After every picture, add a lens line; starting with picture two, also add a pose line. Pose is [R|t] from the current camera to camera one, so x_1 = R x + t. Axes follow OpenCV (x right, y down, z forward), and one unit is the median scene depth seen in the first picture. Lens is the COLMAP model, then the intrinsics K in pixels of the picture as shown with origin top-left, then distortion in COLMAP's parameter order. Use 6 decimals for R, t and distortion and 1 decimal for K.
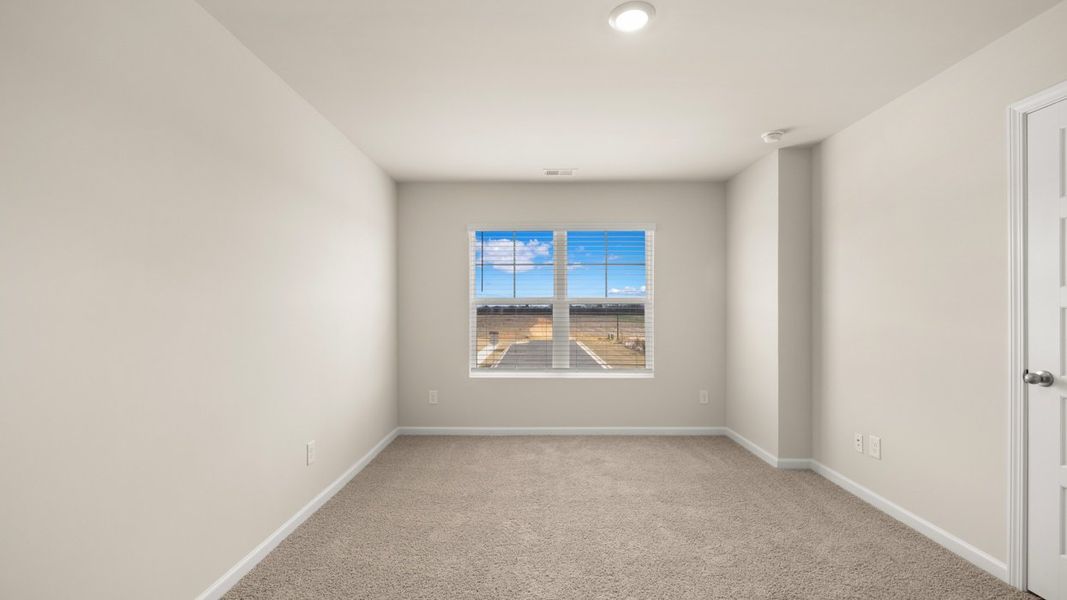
lens RADIAL K [[453.0, 0, 533.5], [0, 453.0, 300.0], [0, 0, 1]] dist [-0.001427, -0.000051]
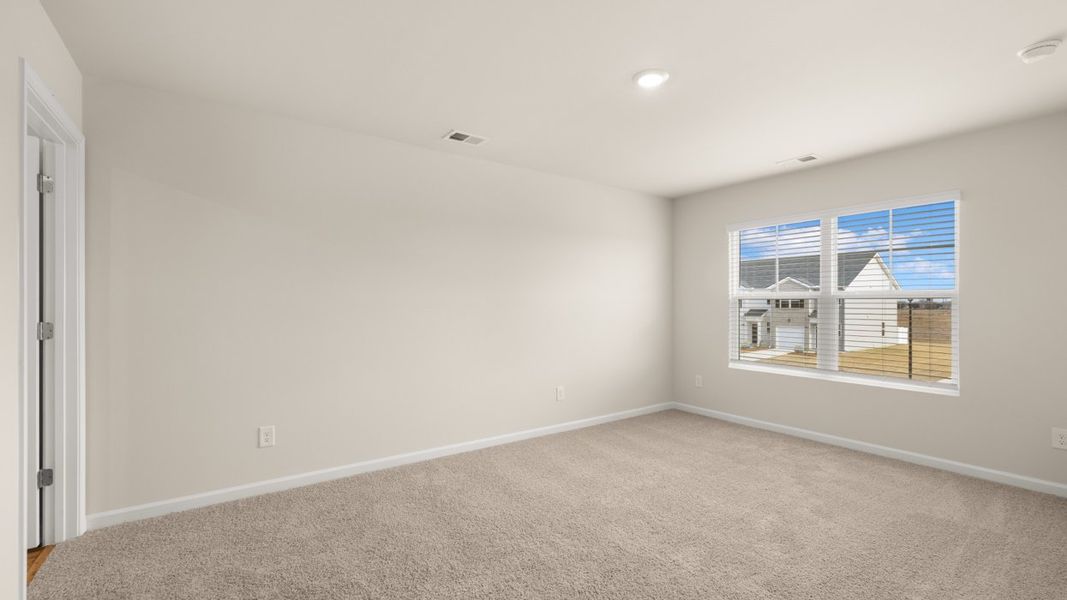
lens RADIAL K [[448.7, 0, 529.3], [0, 448.7, 284.6], [0, 0, 1]] dist [-0.001003, -0.000060]
pose [[0.582108, -0.033712, -0.812412, 0.474924], [0.014429, 0.999411, -0.031134, -0.000020], [0.812983, 0.006401, 0.582252, -0.009487]]
